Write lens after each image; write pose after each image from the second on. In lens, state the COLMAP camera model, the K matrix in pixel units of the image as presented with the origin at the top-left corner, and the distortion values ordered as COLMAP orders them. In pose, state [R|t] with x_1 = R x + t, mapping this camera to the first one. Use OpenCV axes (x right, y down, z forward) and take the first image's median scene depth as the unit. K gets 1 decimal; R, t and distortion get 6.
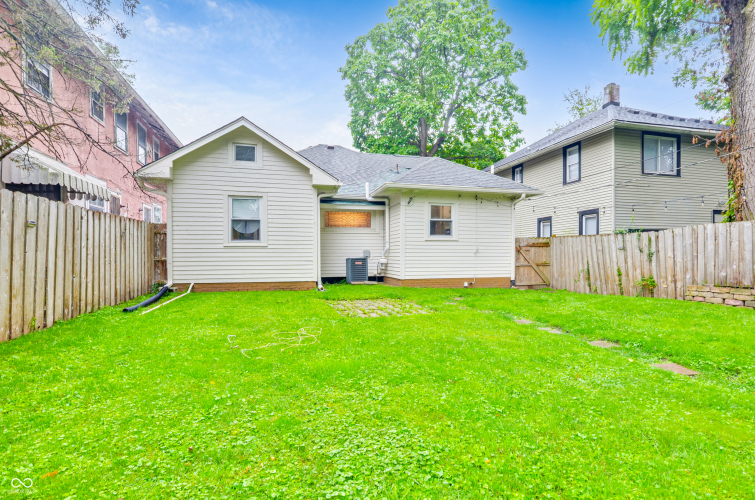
lens RADIAL K [[376.0, 0, 375.7], [0, 376.0, 250.1], [0, 0, 1]] dist [-0.000364, -0.003693]
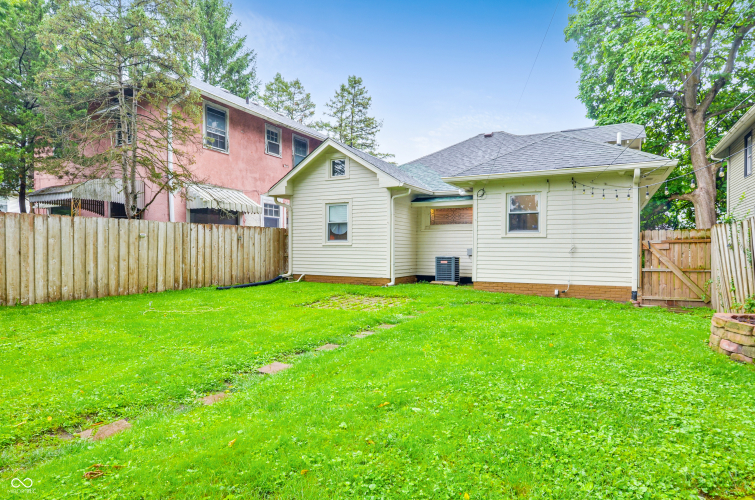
lens RADIAL K [[411.7, 0, 372.5], [0, 411.7, 250.0], [0, 0, 1]] dist [0.001984, 0.000794]
pose [[0.734884, 0.005010, -0.678174, 0.545999], [0.002089, 0.999951, 0.009651, -0.006689], [0.678189, -0.008509, 0.734838, 0.103076]]
